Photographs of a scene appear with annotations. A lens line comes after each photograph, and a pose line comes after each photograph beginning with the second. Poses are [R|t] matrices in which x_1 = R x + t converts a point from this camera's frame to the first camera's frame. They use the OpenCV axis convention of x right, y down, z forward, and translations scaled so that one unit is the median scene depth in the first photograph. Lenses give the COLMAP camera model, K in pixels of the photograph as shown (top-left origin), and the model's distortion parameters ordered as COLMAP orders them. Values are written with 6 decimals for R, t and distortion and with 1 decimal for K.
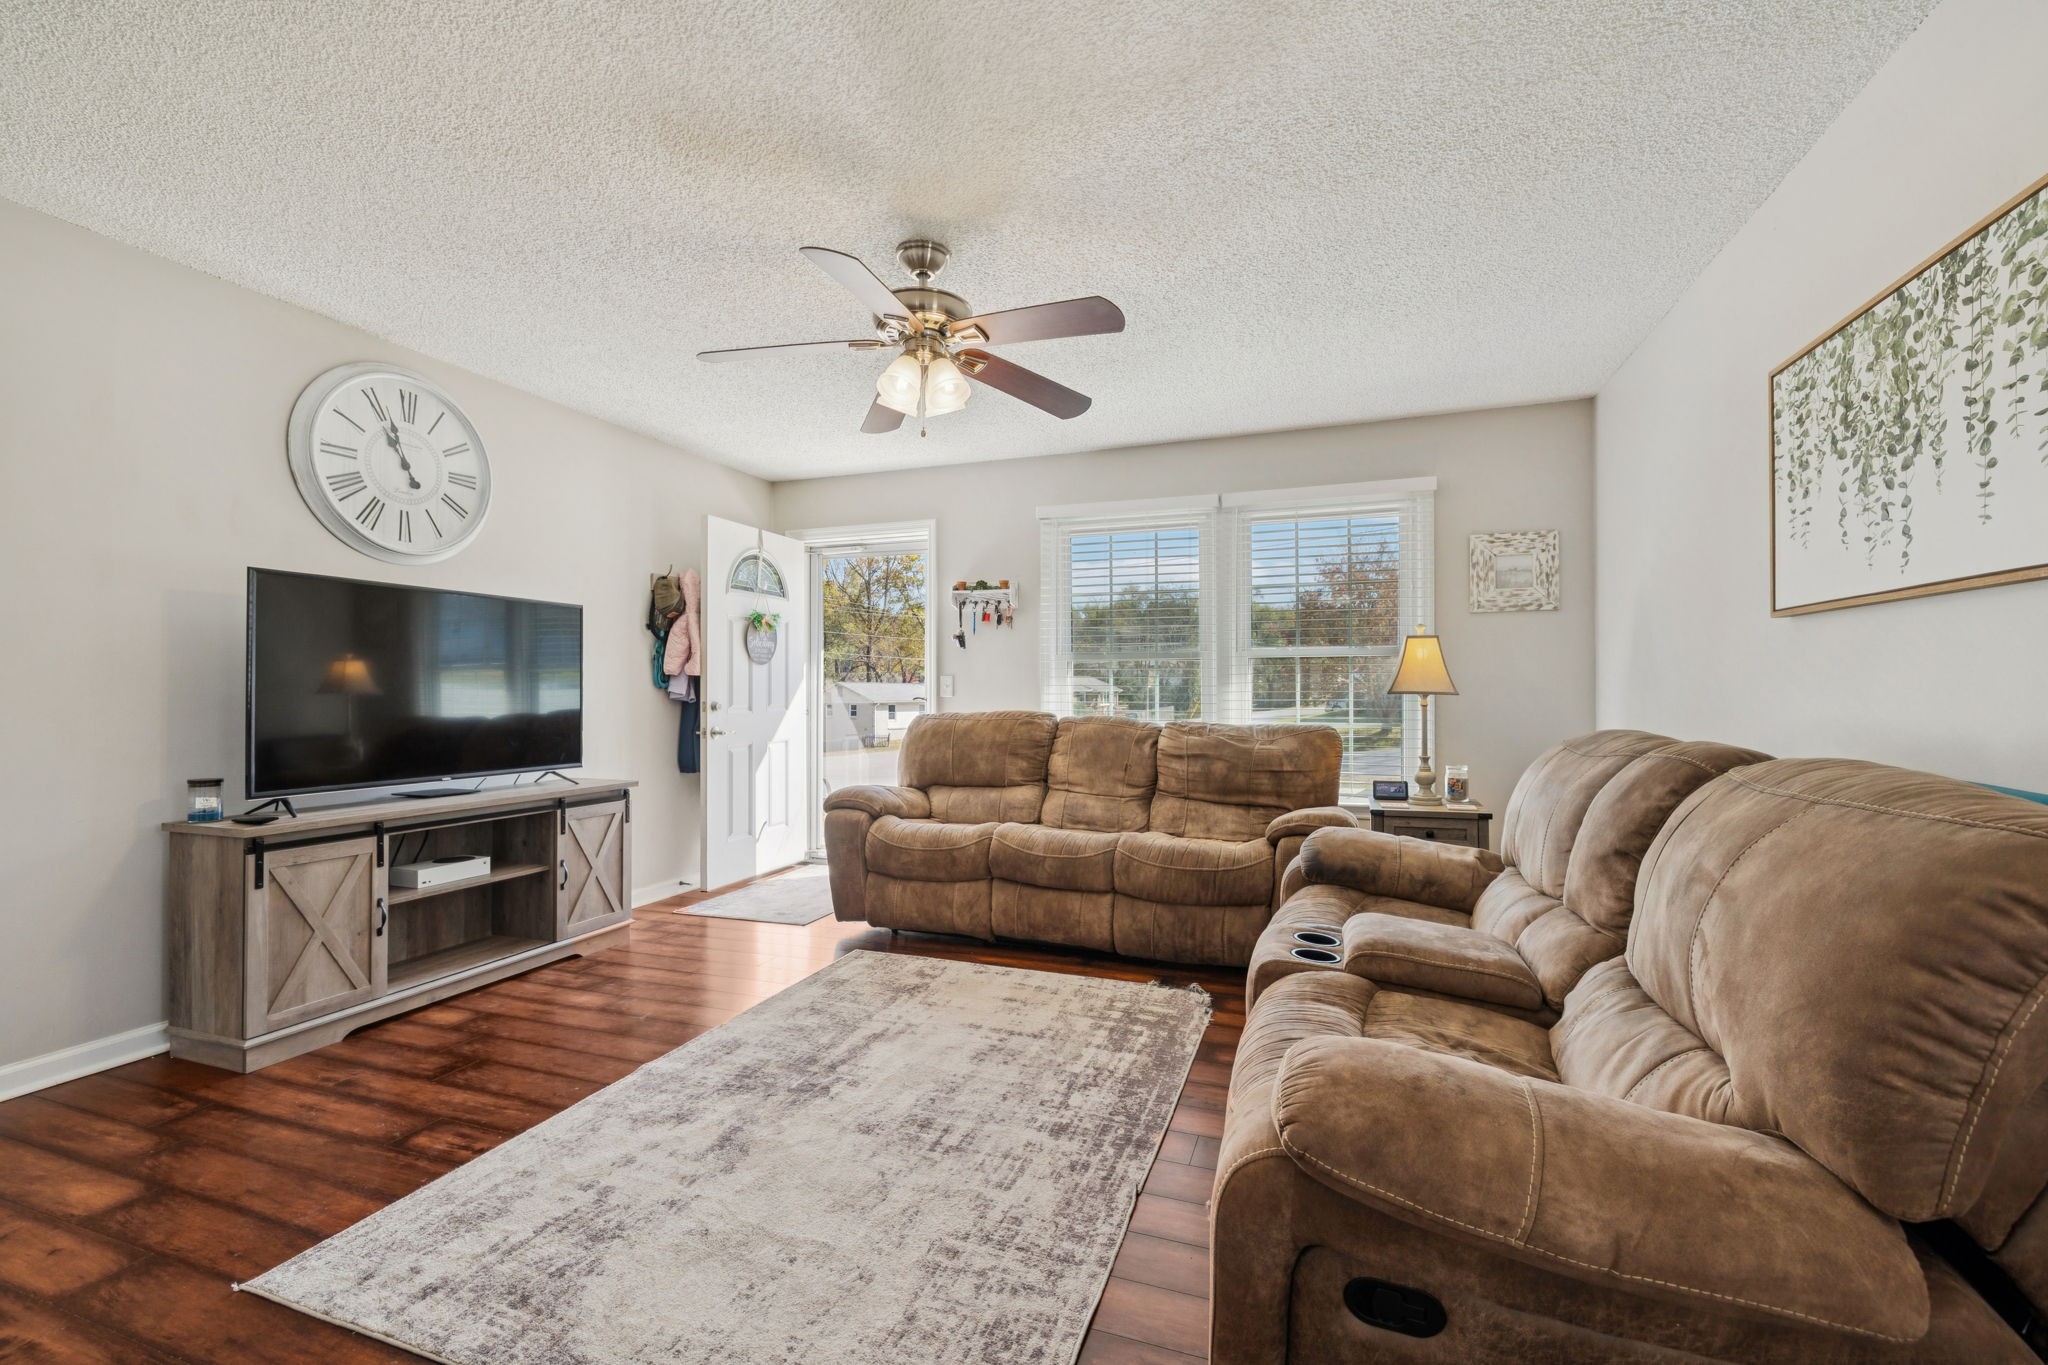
lens RADIAL K [[860.6, 0, 1030.6], [0, 860.6, 662.5], [0, 0, 1]] dist [0.000747, 0.000176]
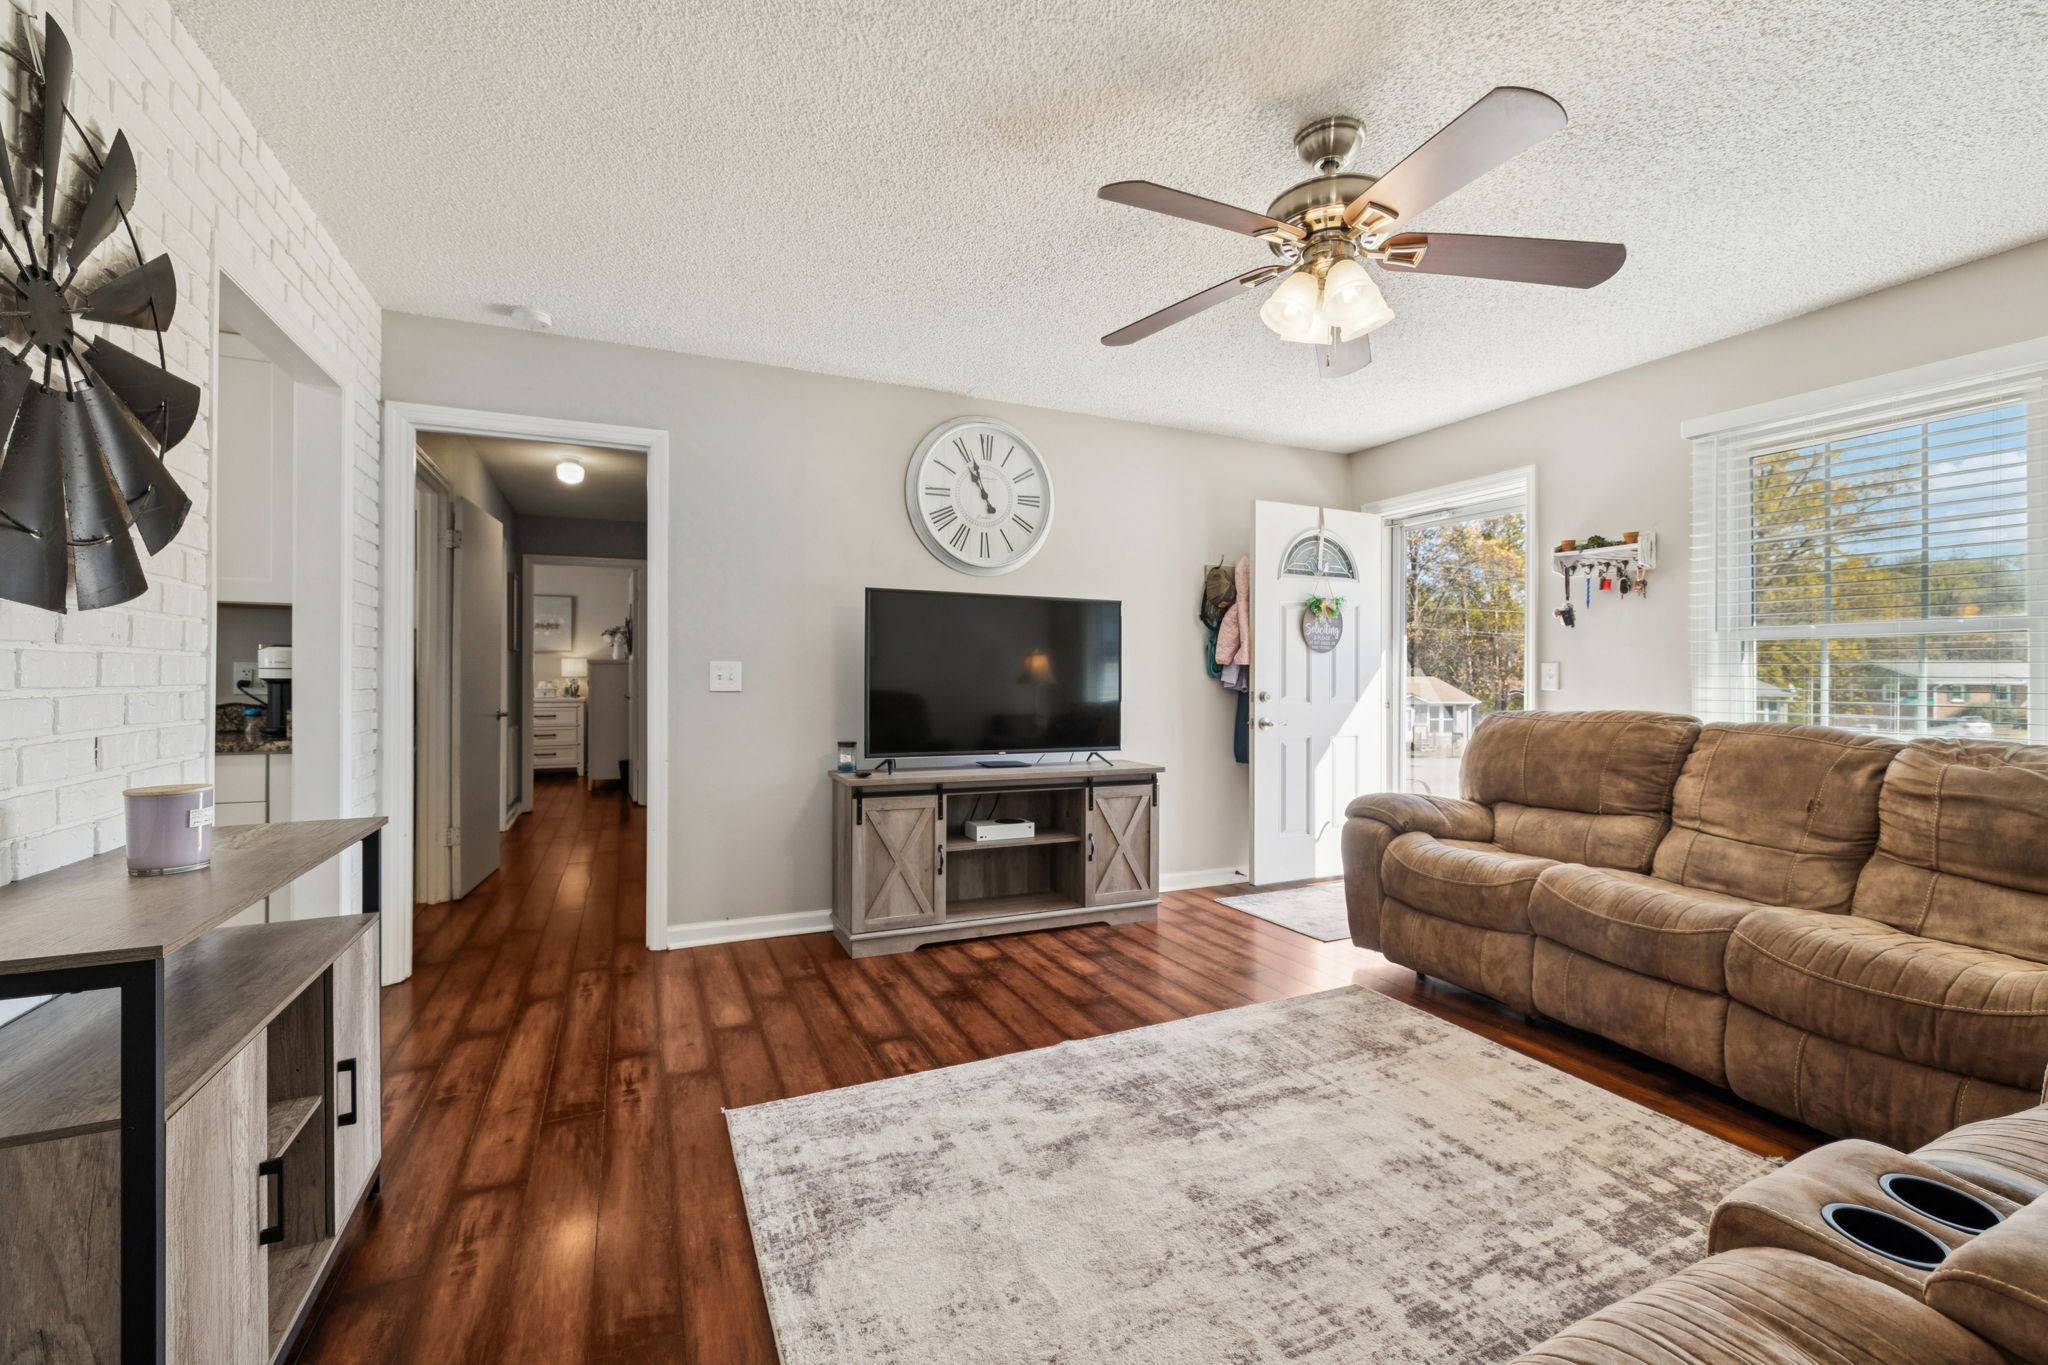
lens RADIAL K [[860.6, 0, 1030.6], [0, 860.6, 662.5], [0, 0, 1]] dist [0.000747, 0.000176]
pose [[0.704362, -0.008478, -0.709790, 0.242431], [0.017713, 0.999827, 0.005636, 0.004236], [0.709620, -0.016543, 0.704391, 0.229107]]
